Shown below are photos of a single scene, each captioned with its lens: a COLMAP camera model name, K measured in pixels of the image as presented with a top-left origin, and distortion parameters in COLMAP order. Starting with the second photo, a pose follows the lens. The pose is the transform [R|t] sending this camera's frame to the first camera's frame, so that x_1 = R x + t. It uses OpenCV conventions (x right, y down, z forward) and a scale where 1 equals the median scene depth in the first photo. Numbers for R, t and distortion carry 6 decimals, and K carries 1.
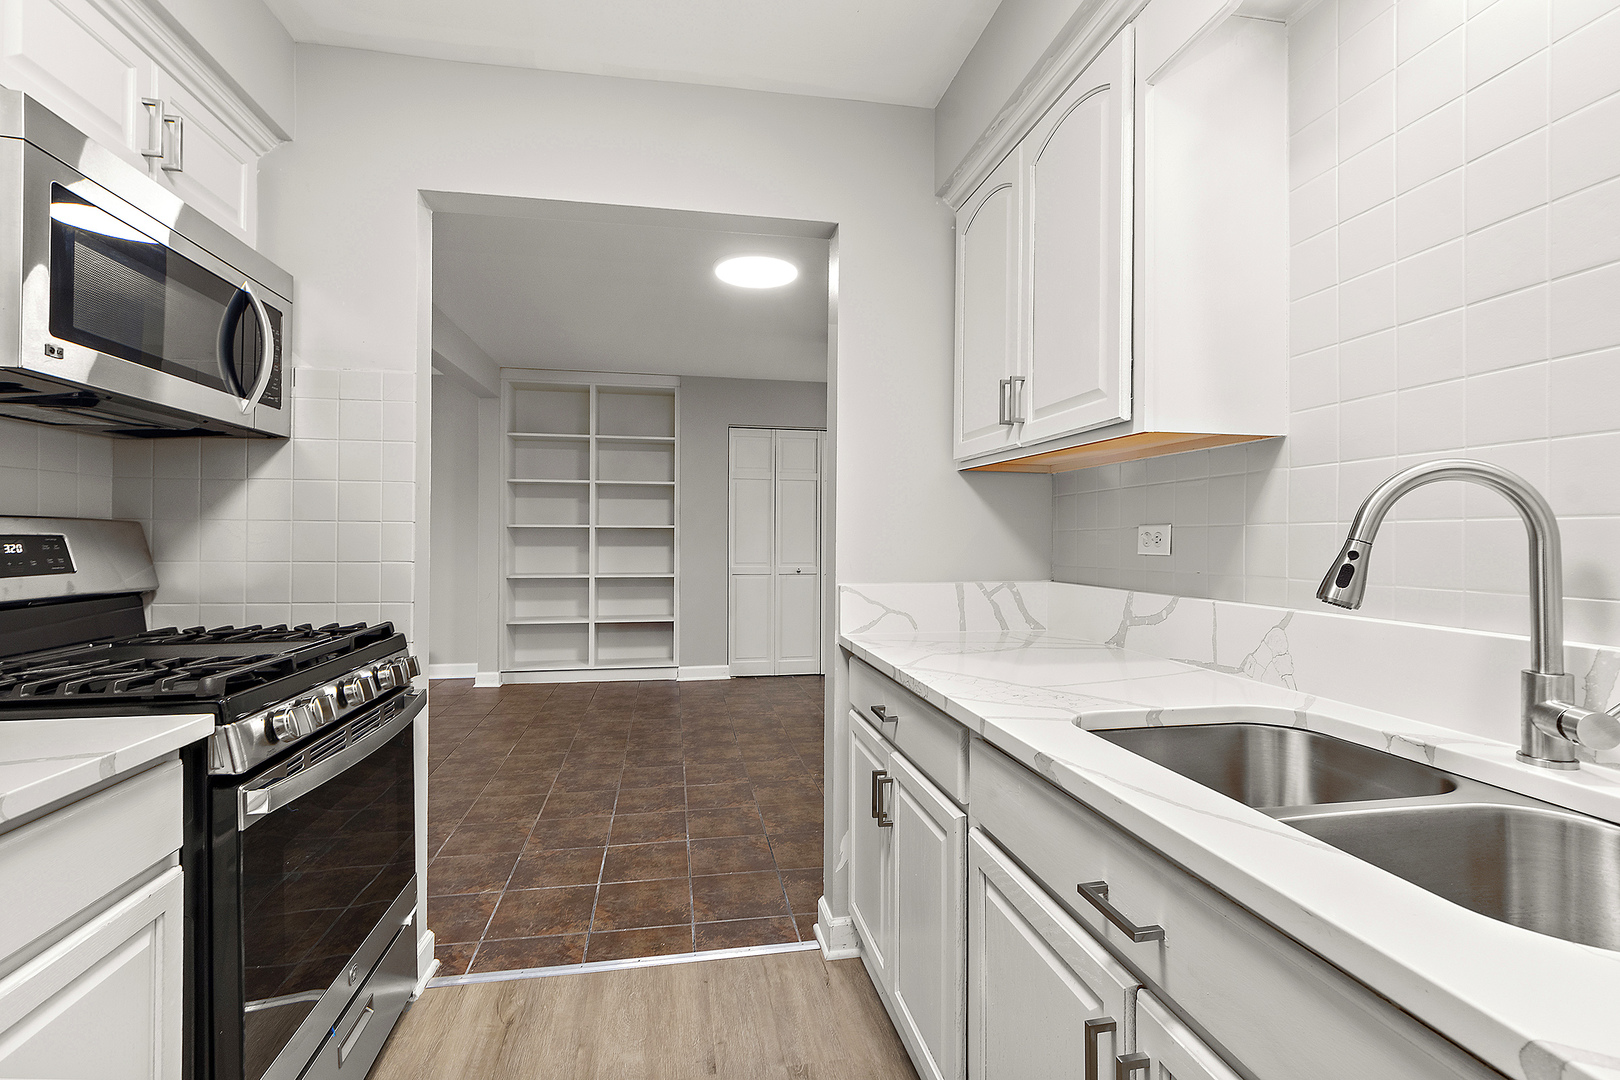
lens RADIAL K [[729.3, 0, 802.2], [0, 729.3, 529.3], [0, 0, 1]] dist [-0.002945, -0.000636]
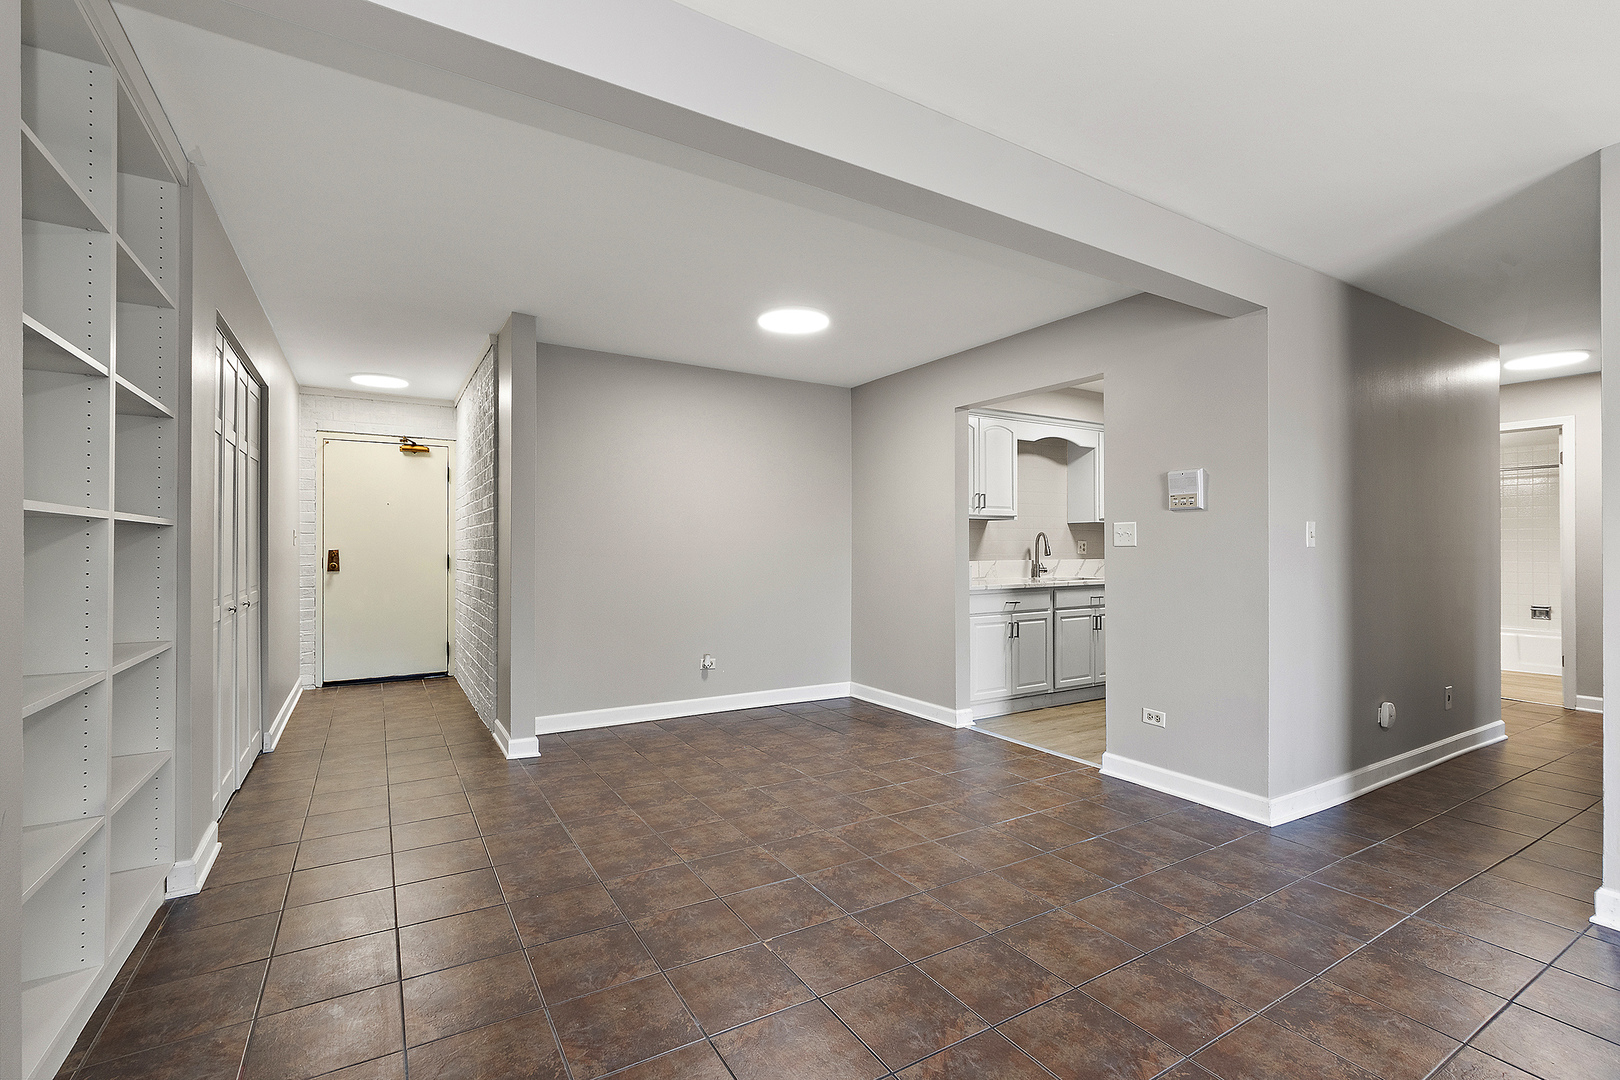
lens RADIAL K [[729.3, 0, 800.1], [0, 729.3, 527.7], [0, 0, 1]] dist [-0.002945, -0.000636]
pose [[-0.353407, 0.017800, 0.935300, -1.163966], [-0.008258, 0.999721, -0.022146, 0.008152], [-0.935433, -0.015550, -0.353161, 1.395650]]
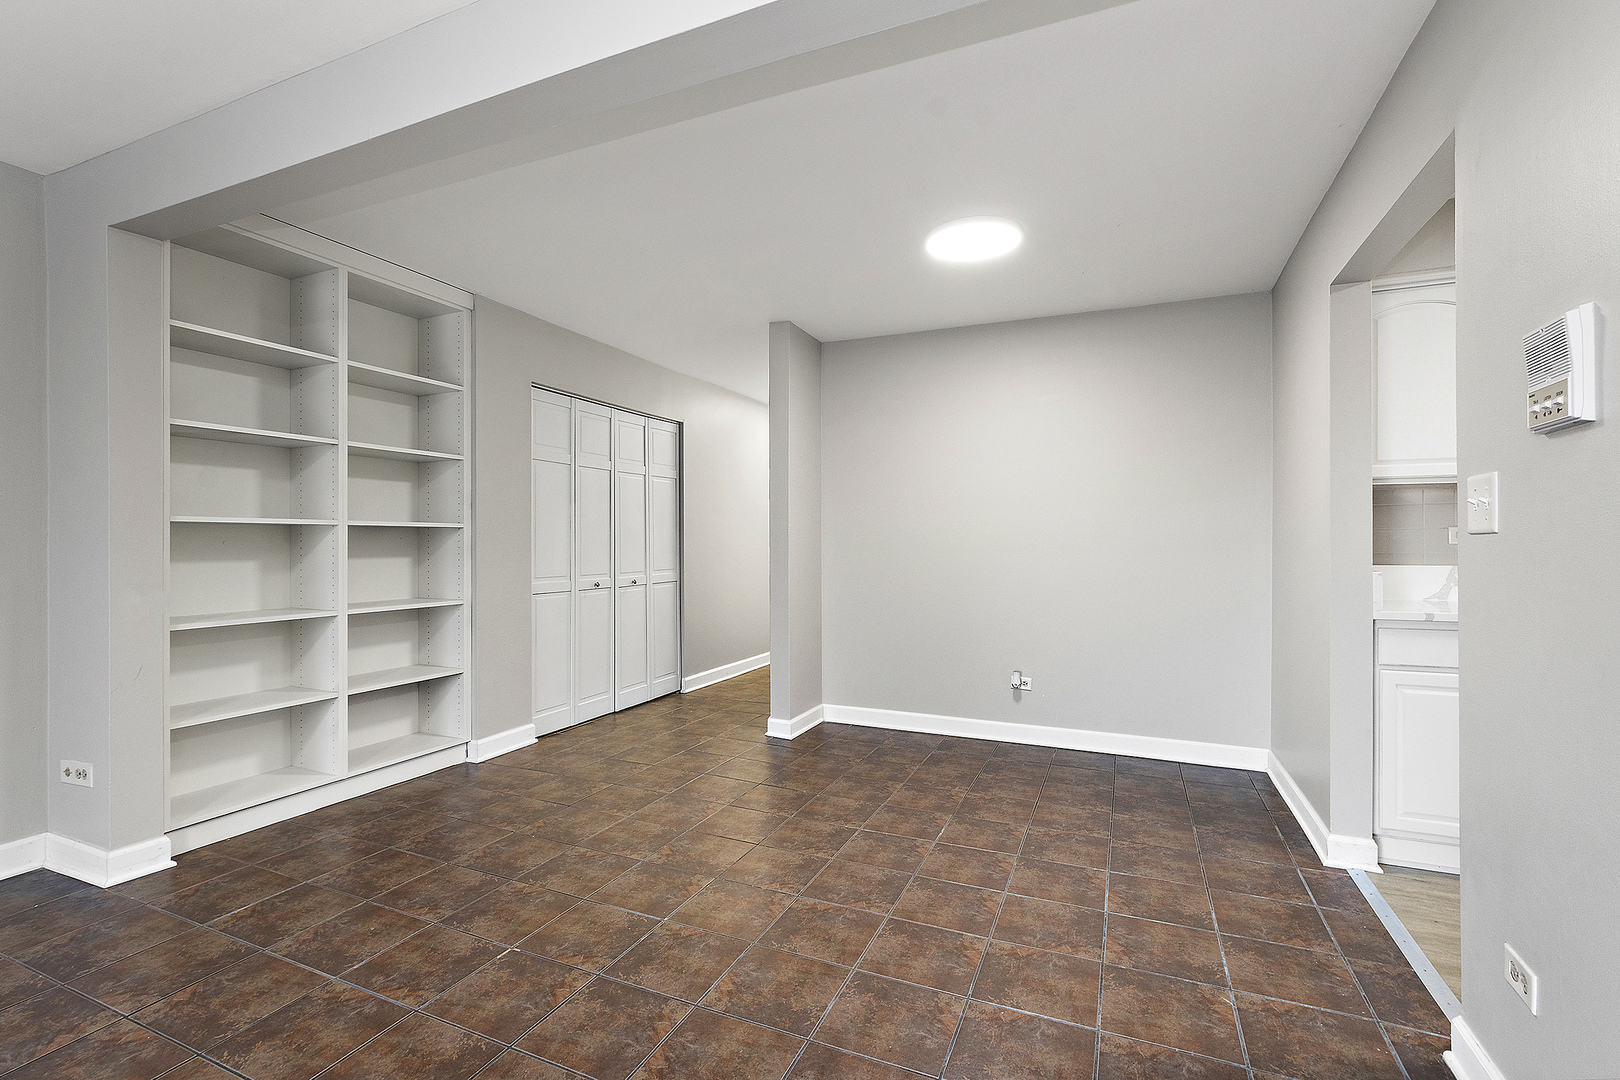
lens RADIAL K [[729.3, 0, 796.0], [0, 729.3, 543.2], [0, 0, 1]] dist [-0.002945, -0.000636]
pose [[0.568623, -0.007222, 0.822567, -0.921382], [-0.001468, 0.999951, 0.009794, 0.007692], [-0.822597, -0.006777, 0.568584, 0.662146]]
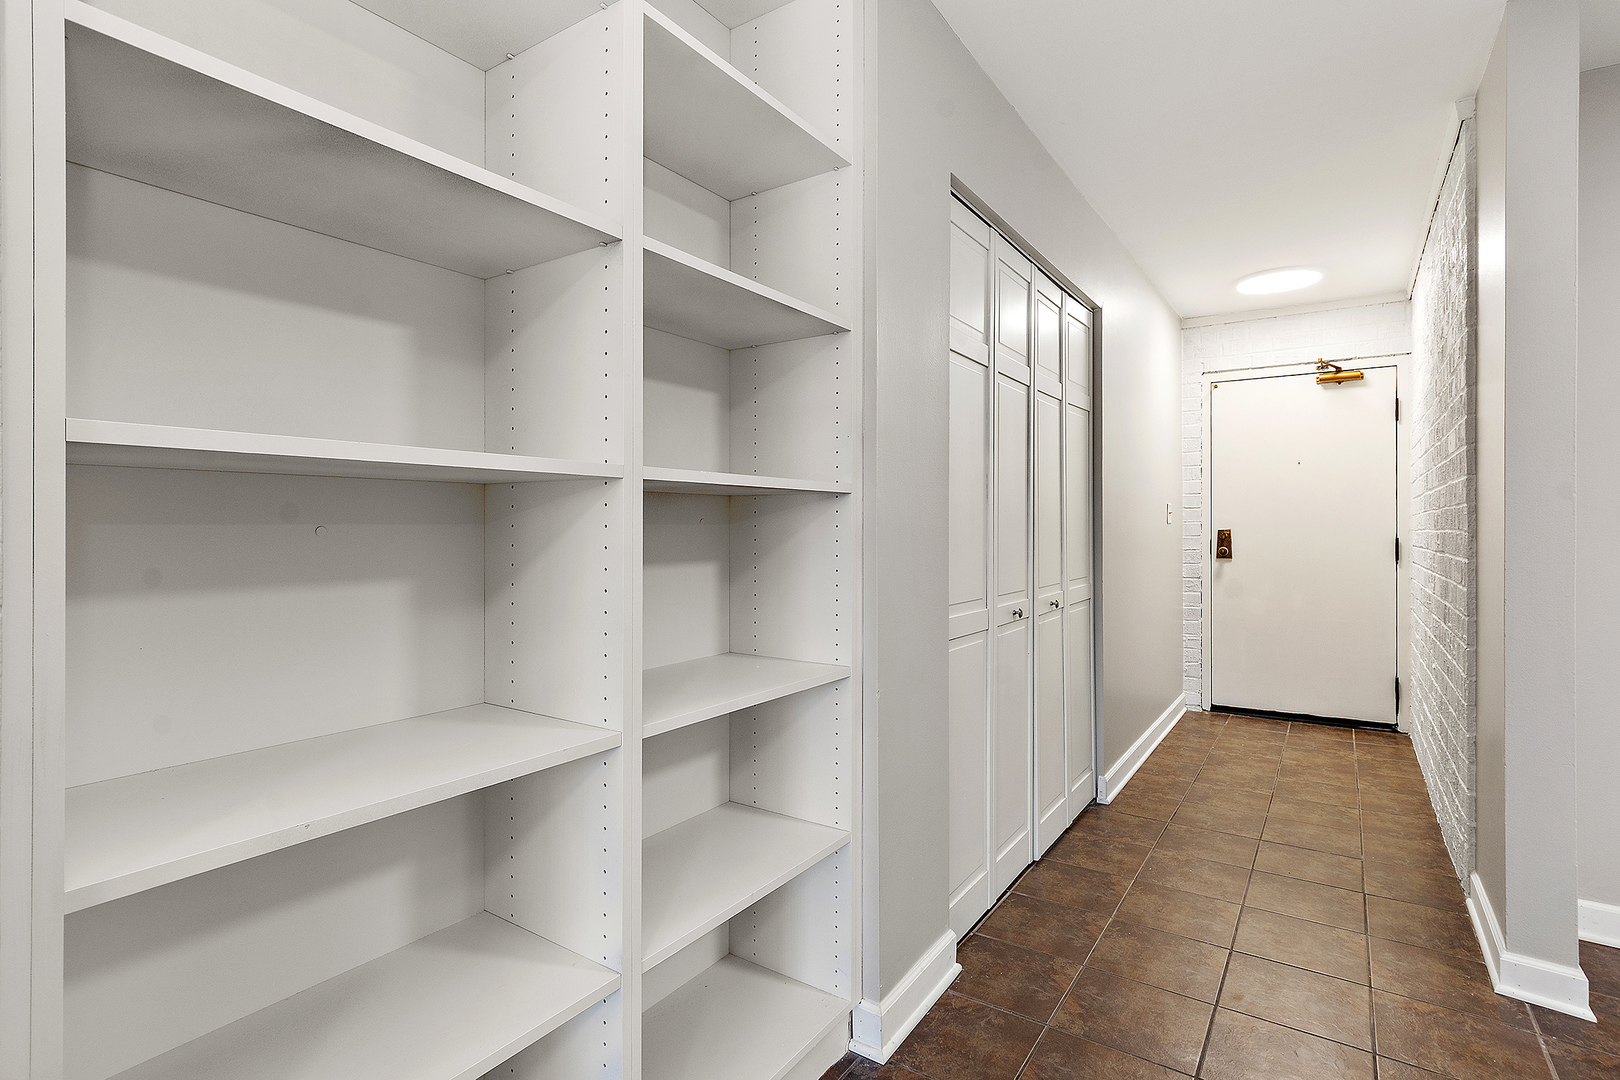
lens RADIAL K [[784.7, 0, 819.0], [0, 784.7, 532.7], [0, 0, 1]] dist [0.001406, 0.000365]
pose [[0.688726, -0.013309, 0.724900, -0.664615], [0.000345, 0.999837, 0.018029, 0.011770], [-0.725022, -0.012167, 0.688618, 1.383828]]
